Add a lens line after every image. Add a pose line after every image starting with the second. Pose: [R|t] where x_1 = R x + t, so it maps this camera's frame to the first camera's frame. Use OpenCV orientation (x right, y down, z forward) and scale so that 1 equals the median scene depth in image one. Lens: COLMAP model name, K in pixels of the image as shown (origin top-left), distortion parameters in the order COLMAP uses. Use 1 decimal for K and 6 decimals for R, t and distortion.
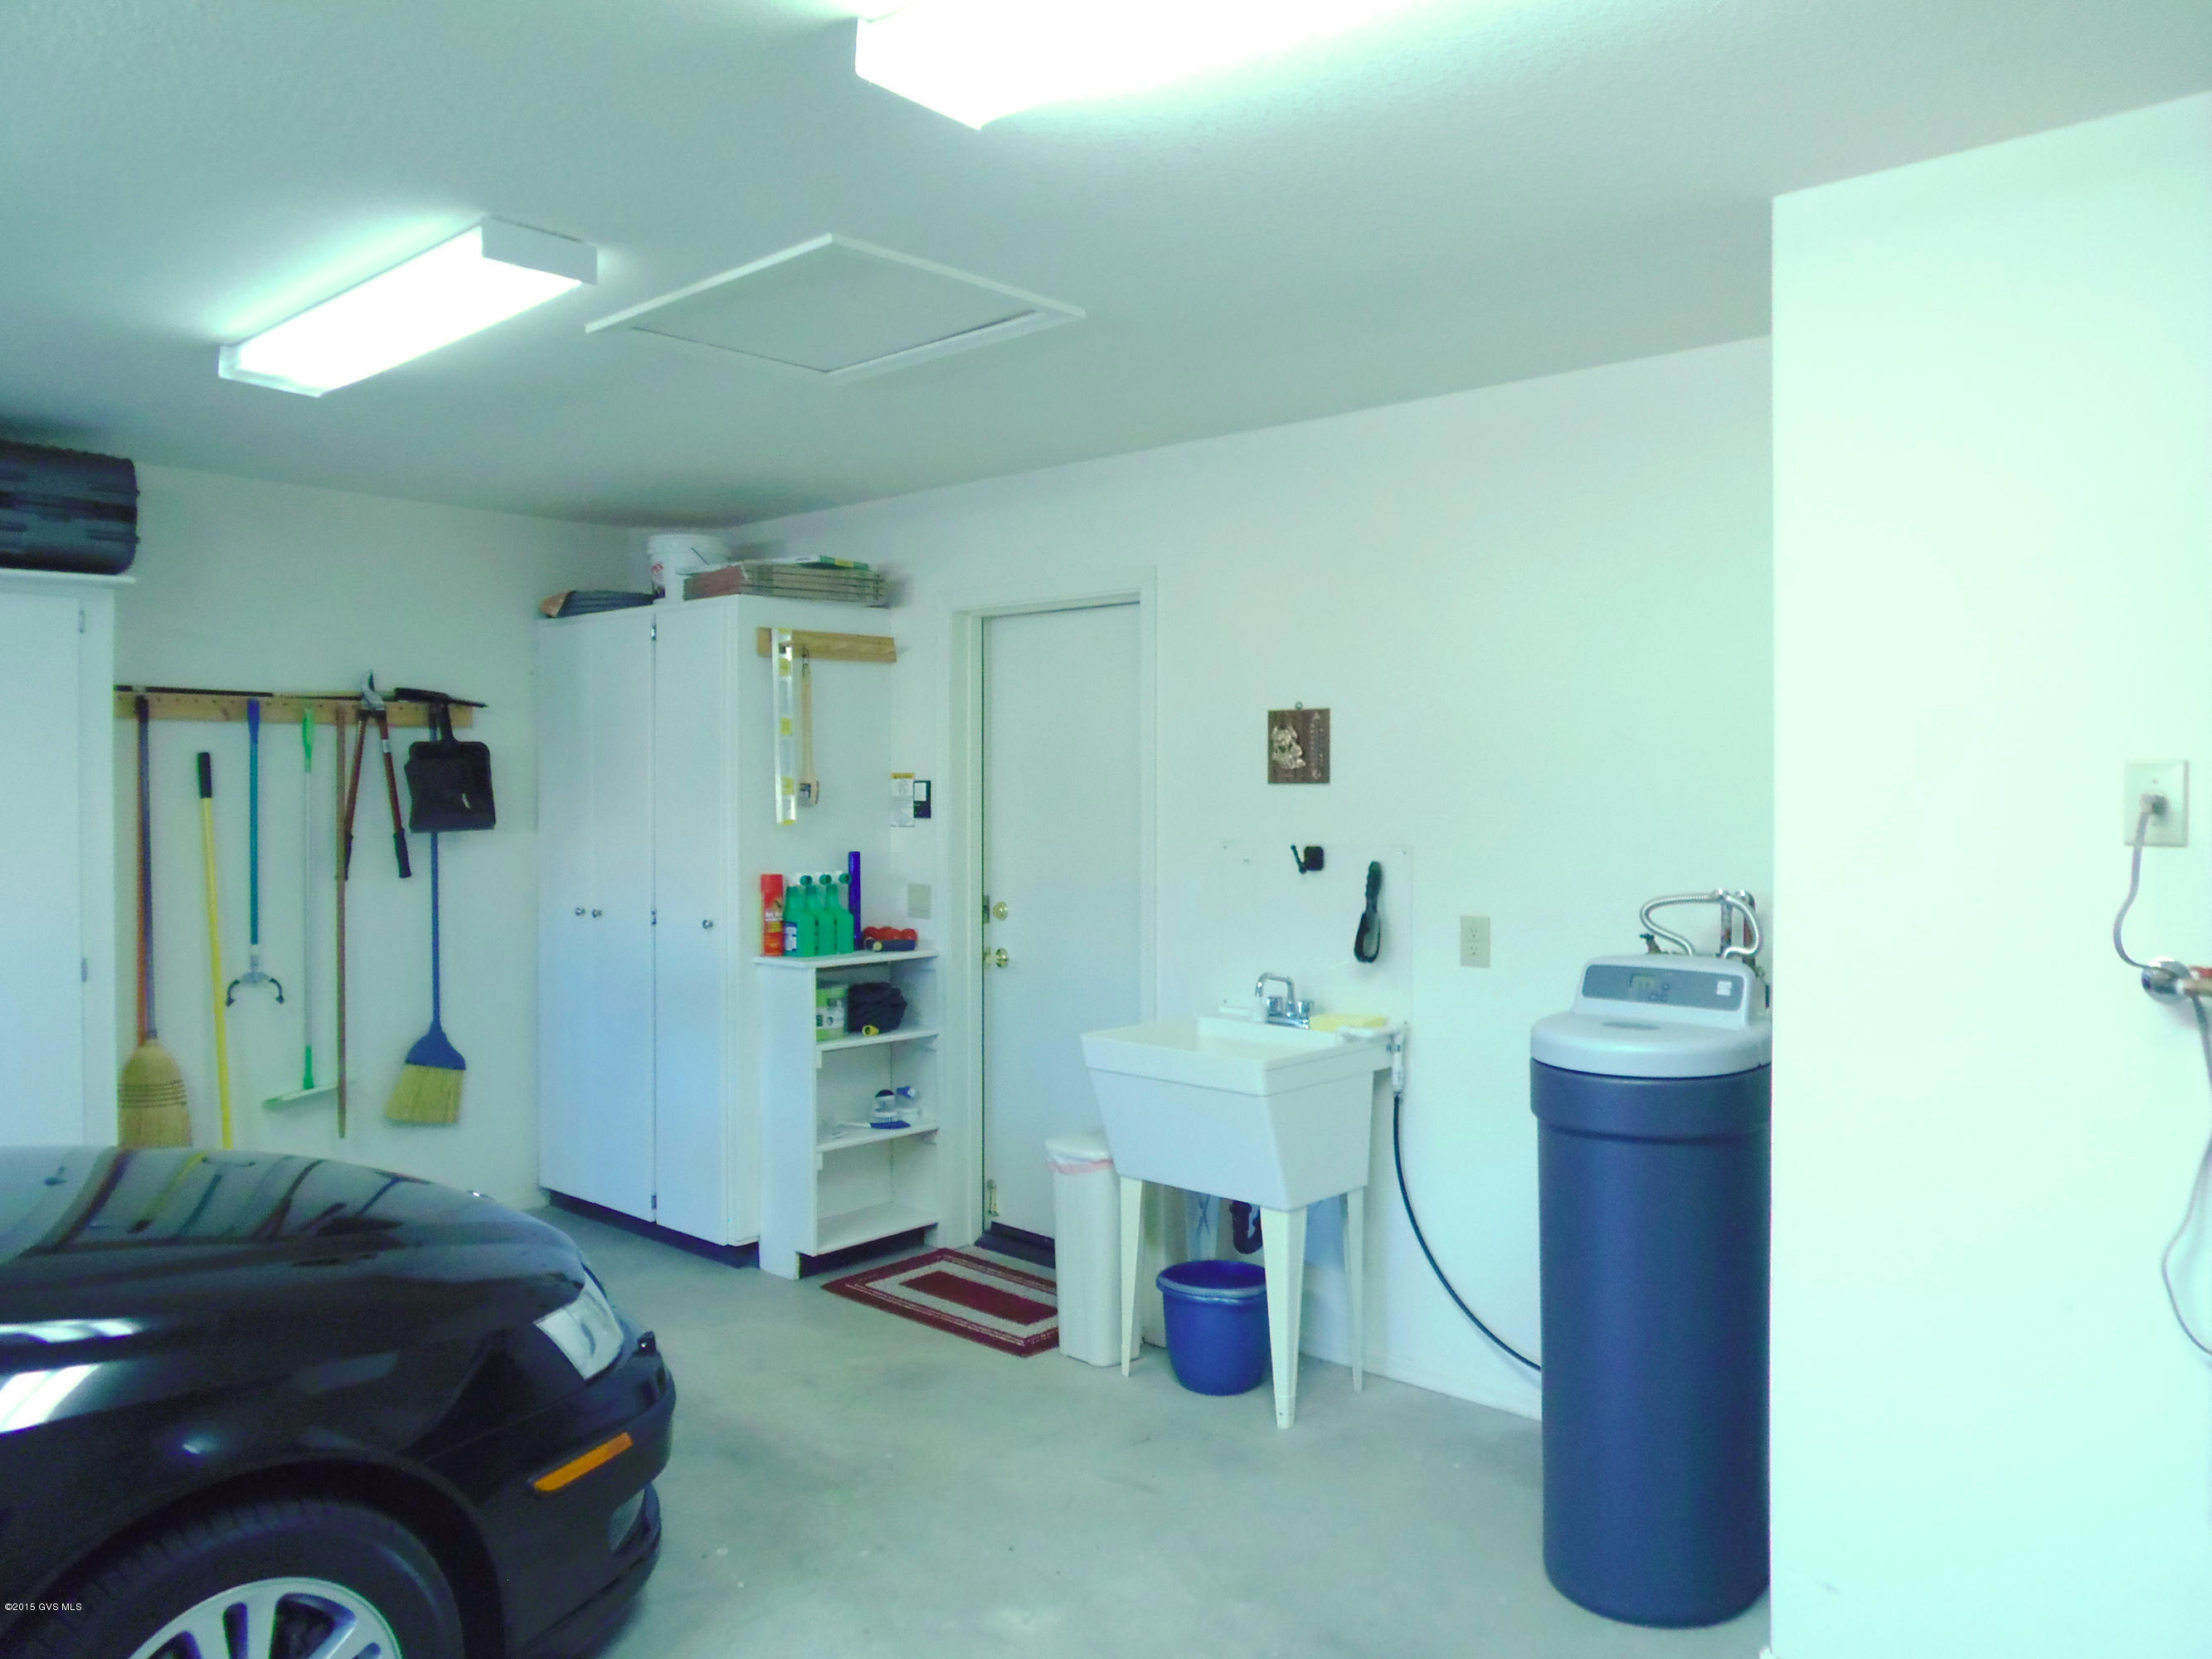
lens RADIAL K [[1608.1, 0, 1134.3], [0, 1608.1, 790.5], [0, 0, 1]] dist [-0.022724, 0.001590]
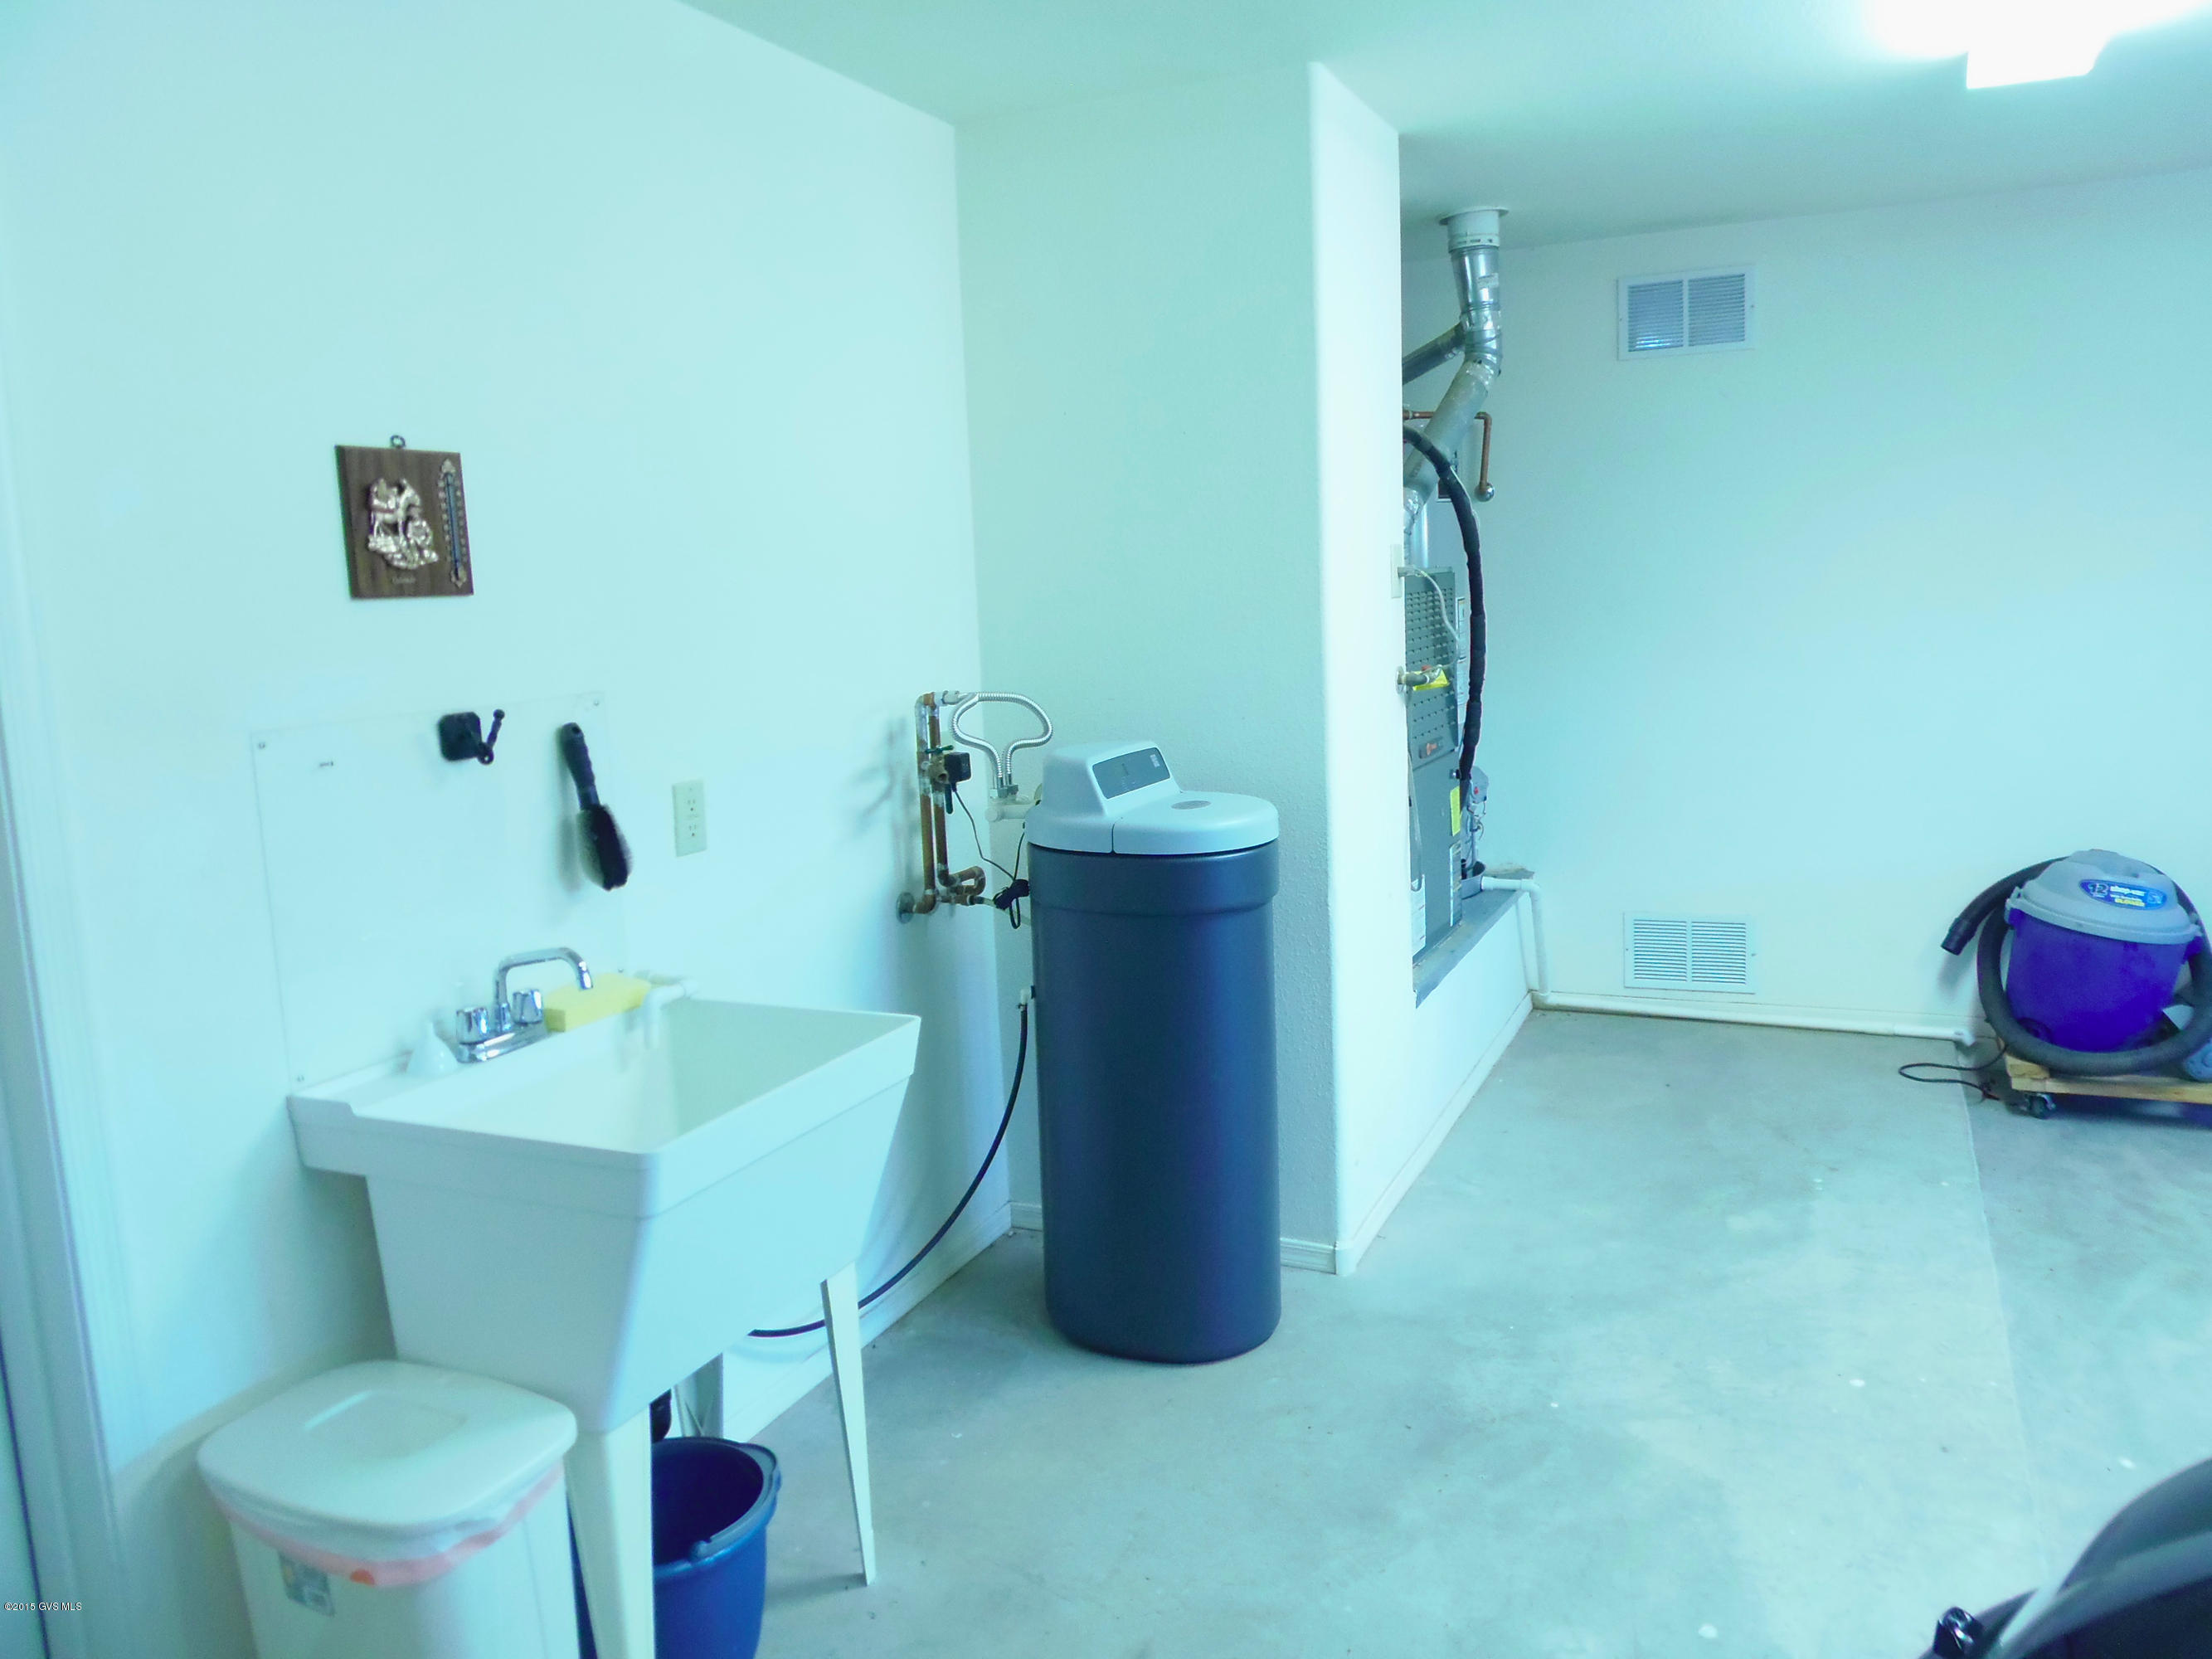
lens RADIAL K [[1608.1, 0, 1134.3], [0, 1608.1, 790.5], [0, 0, 1]] dist [-0.022724, 0.001590]
pose [[-0.308061, -0.109751, 0.945015, -0.458894], [0.051272, 0.989965, 0.131686, 0.001520], [-0.949984, 0.089020, -0.299343, 0.945797]]
